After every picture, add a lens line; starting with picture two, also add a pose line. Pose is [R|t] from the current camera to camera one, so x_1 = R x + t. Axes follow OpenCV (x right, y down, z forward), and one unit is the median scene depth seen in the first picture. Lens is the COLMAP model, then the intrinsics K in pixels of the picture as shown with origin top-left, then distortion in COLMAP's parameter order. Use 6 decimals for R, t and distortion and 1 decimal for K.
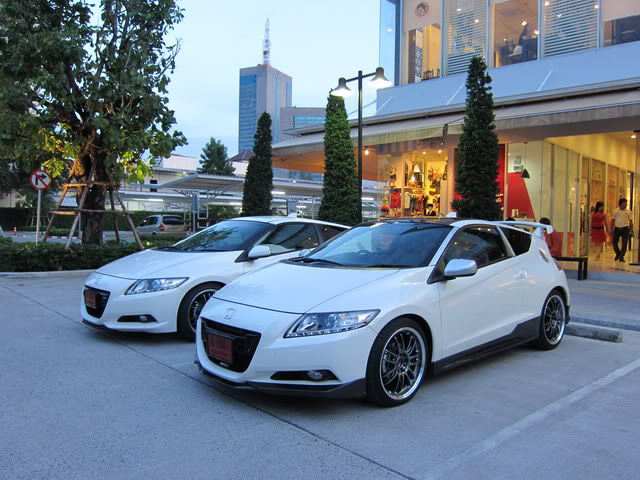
lens RADIAL K [[535.5, 0, 320.0], [0, 535.5, 240.0], [0, 0, 1]] dist [-0.046454, 0.006812]
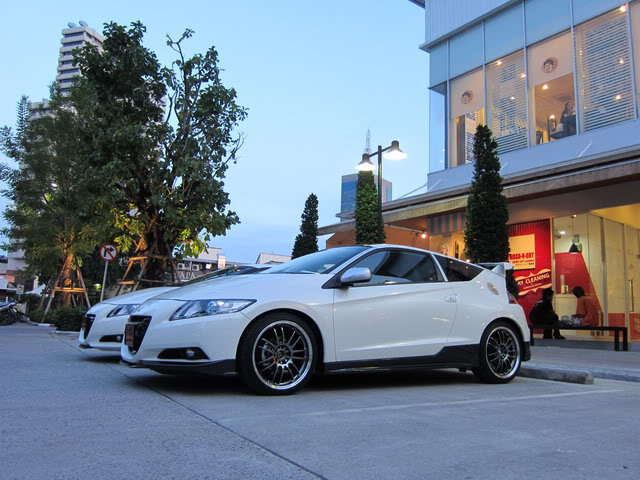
lens RADIAL K [[535.5, 0, 320.0], [0, 535.5, 240.0], [0, 0, 1]] dist [-0.046454, 0.006812]
pose [[0.981805, -0.008868, -0.189683, 0.139054], [-0.027590, 0.981648, -0.188698, 0.065696], [0.187875, 0.190498, 0.963542, -0.020606]]
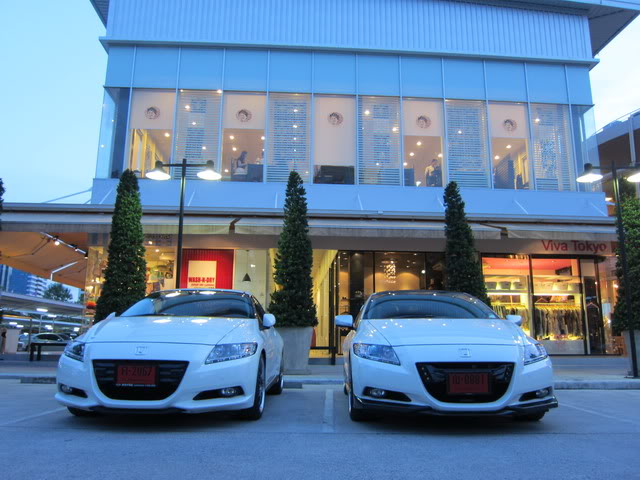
lens RADIAL K [[535.5, 0, 320.0], [0, 535.5, 240.0], [0, 0, 1]] dist [-0.046454, 0.006812]
pose [[0.685535, 0.131344, 0.716094, -0.394504], [0.027516, 0.978215, -0.205763, 0.041732], [-0.727520, 0.160762, 0.666986, 0.142364]]
